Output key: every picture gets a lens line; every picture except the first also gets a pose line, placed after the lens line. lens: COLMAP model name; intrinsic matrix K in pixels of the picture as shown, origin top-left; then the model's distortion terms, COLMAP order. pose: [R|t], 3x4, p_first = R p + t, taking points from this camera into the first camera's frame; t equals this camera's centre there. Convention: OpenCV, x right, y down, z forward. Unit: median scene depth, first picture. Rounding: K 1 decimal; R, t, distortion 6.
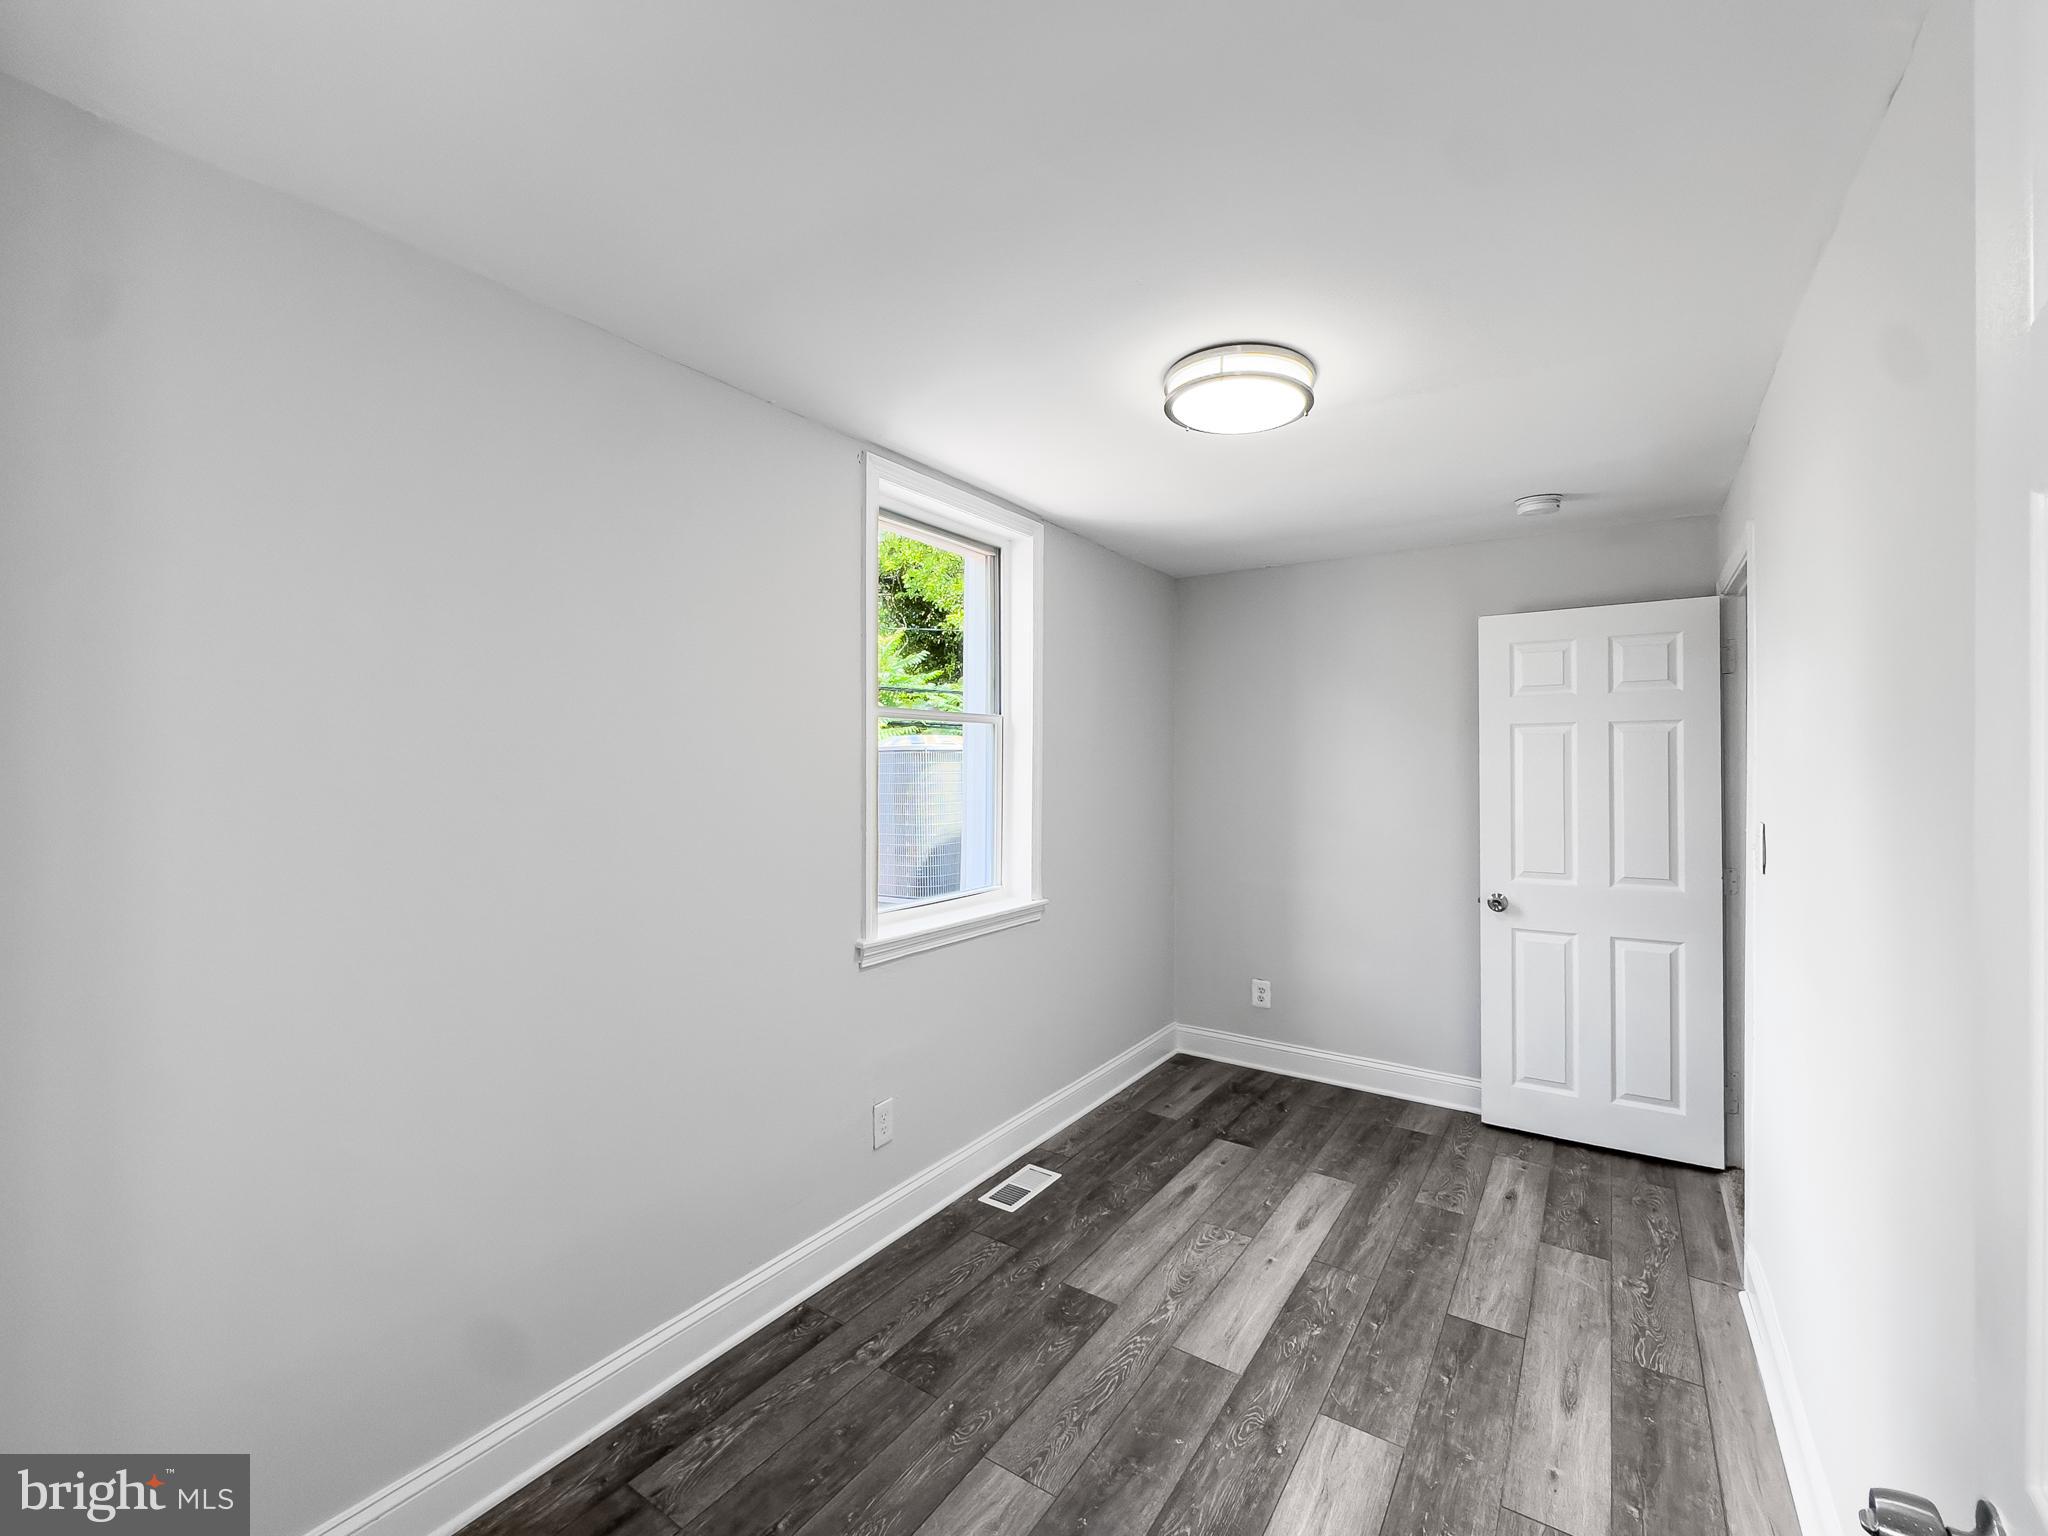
lens RADIAL K [[835.7, 0, 1017.2], [0, 835.7, 764.8], [0, 0, 1]] dist [-0.002587, -0.000213]
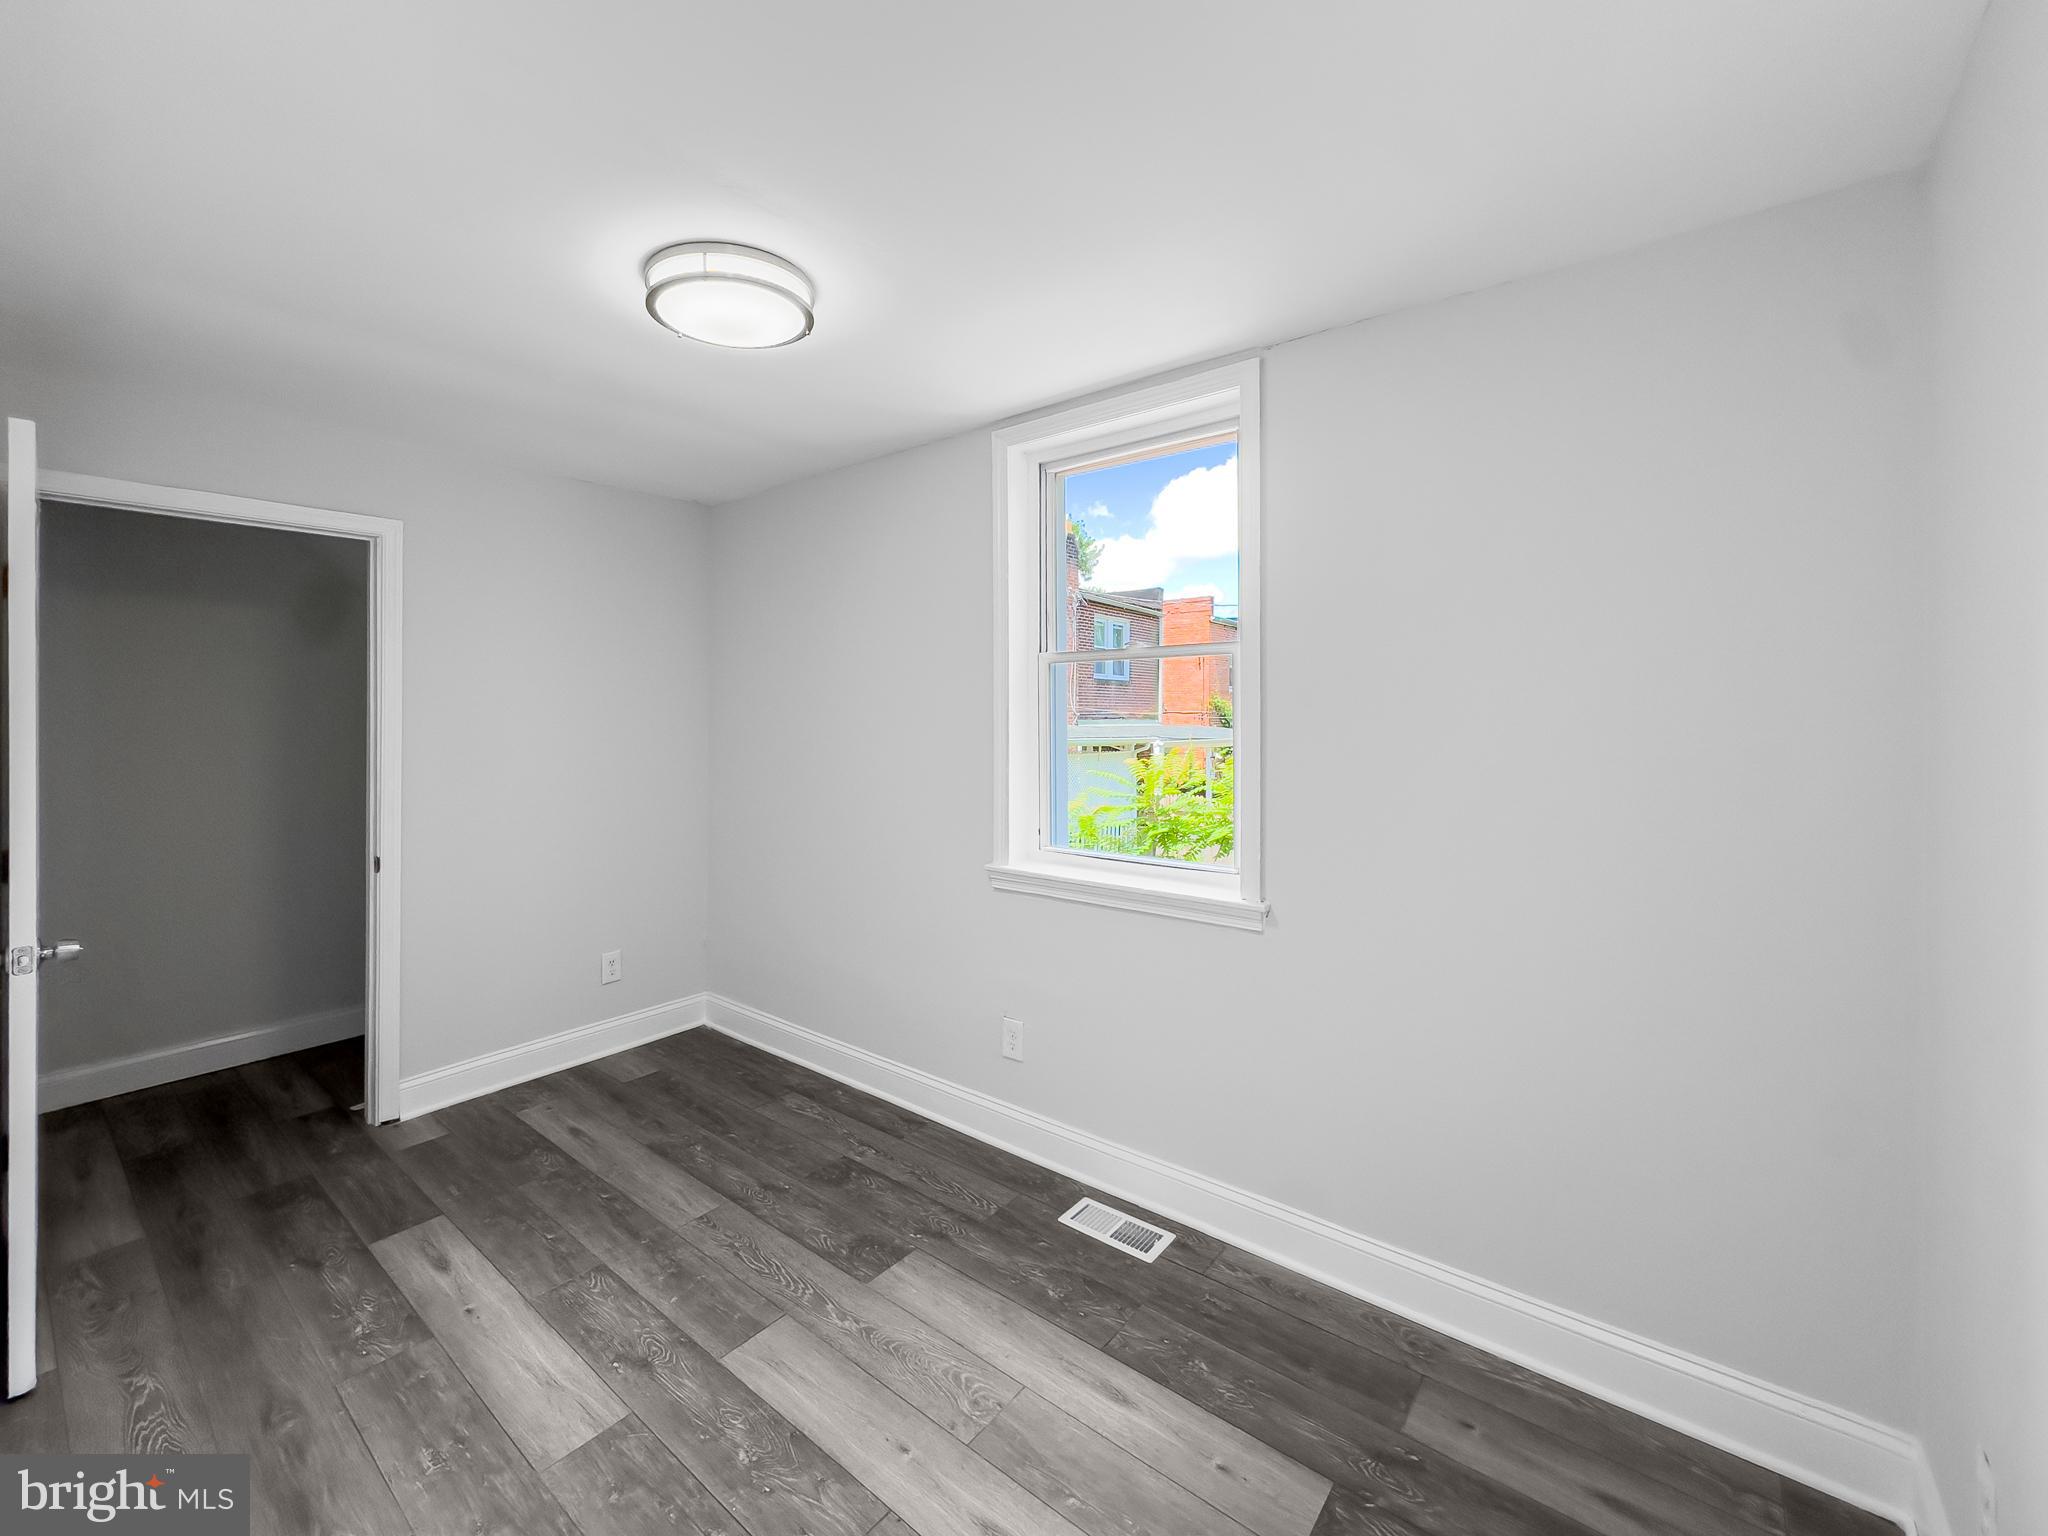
lens RADIAL K [[835.7, 0, 1055.3], [0, 835.7, 713.5], [0, 0, 1]] dist [-0.002587, -0.000213]
pose [[-0.039201, -0.005647, -0.999215, 1.130490], [0.002147, 0.999981, -0.005736, 0.015305], [0.999229, -0.002370, -0.039188, 1.345373]]
